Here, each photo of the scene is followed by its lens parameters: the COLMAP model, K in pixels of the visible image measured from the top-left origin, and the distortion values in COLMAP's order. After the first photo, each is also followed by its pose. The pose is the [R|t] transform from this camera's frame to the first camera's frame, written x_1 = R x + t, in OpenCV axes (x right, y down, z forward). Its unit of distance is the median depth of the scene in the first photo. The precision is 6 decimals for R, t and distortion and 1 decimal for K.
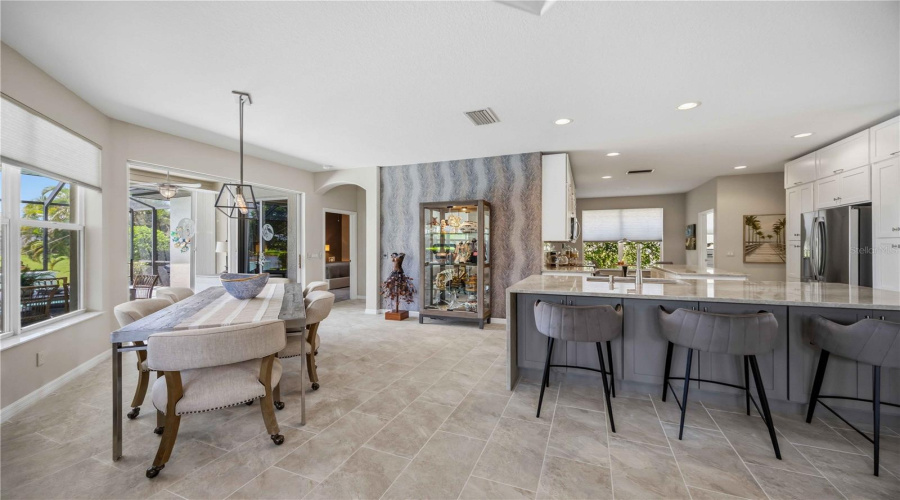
lens RADIAL K [[346.8, 0, 447.4], [0, 346.8, 243.6], [0, 0, 1]] dist [-0.000074, -0.000869]
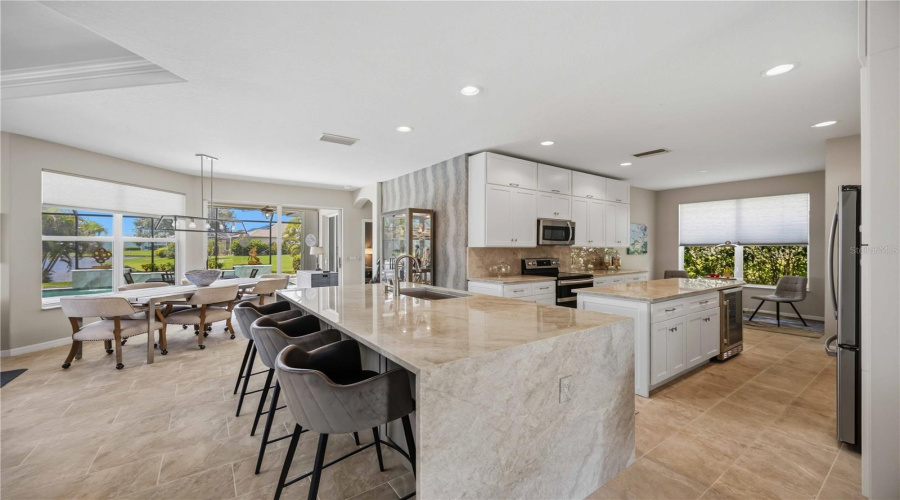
lens RADIAL K [[346.8, 0, 447.5], [0, 346.8, 248.3], [0, 0, 1]] dist [-0.000074, -0.000869]
pose [[0.844136, 0.001726, -0.536126, 0.728634], [0.003682, 0.999953, 0.009017, -0.013936], [0.536117, -0.009585, 0.844090, 0.169098]]
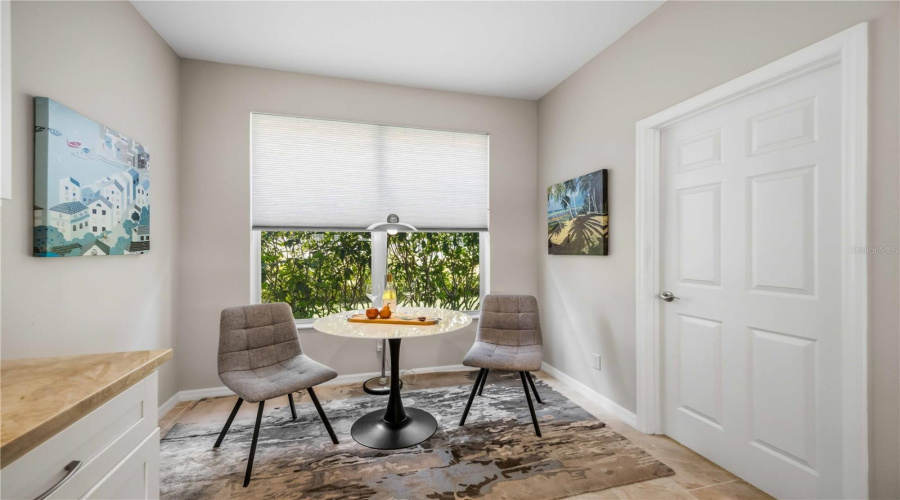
lens RADIAL K [[361.3, 0, 446.3], [0, 361.3, 246.7], [0, 0, 1]] dist [0.009833, 0.000110]
pose [[0.798773, 0.003763, 0.601621, 0.675182], [-0.007295, 0.999968, 0.003431, 0.016240], [-0.601588, -0.007130, 0.798774, 1.349567]]
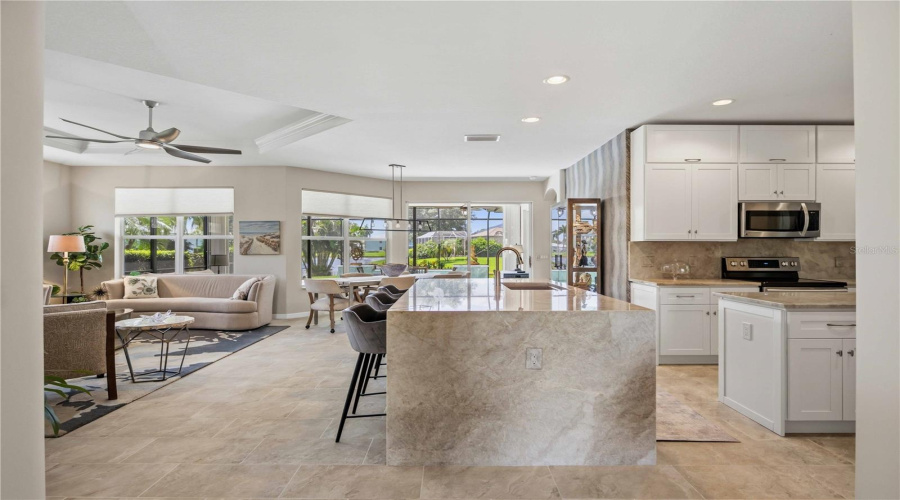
lens RADIAL K [[451.1, 0, 447.6], [0, 451.1, 246.6], [0, 0, 1]] dist [-0.005068, -0.001141]
pose [[0.374088, -0.003896, -0.927385, 1.058313], [0.008509, 0.999964, -0.000769, 0.000408], [0.927354, -0.007603, 0.374108, 0.233635]]
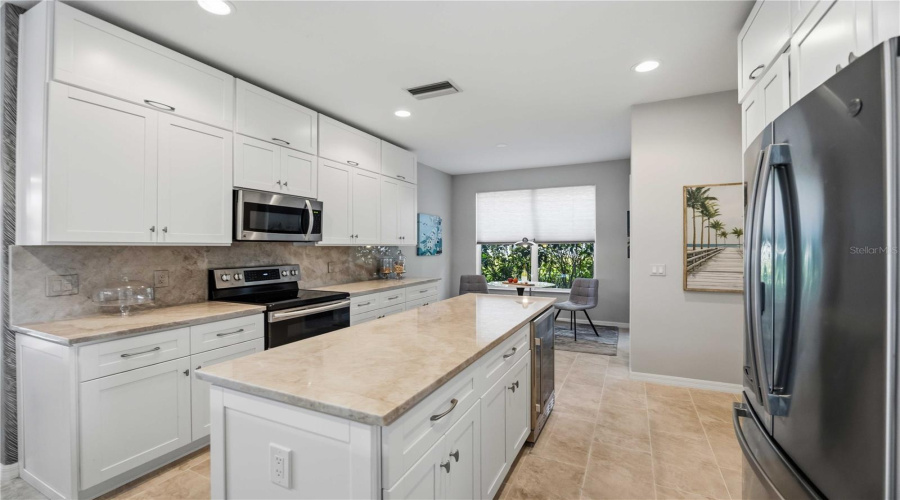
lens RADIAL K [[379.0, 0, 446.6], [0, 379.0, 246.8], [0, 0, 1]] dist [-0.014422, 0.000282]
pose [[0.998002, -0.001476, -0.063162, 0.750149], [0.002057, 0.999956, 0.009131, -0.009469], [0.063146, -0.009243, 0.997961, 0.632687]]
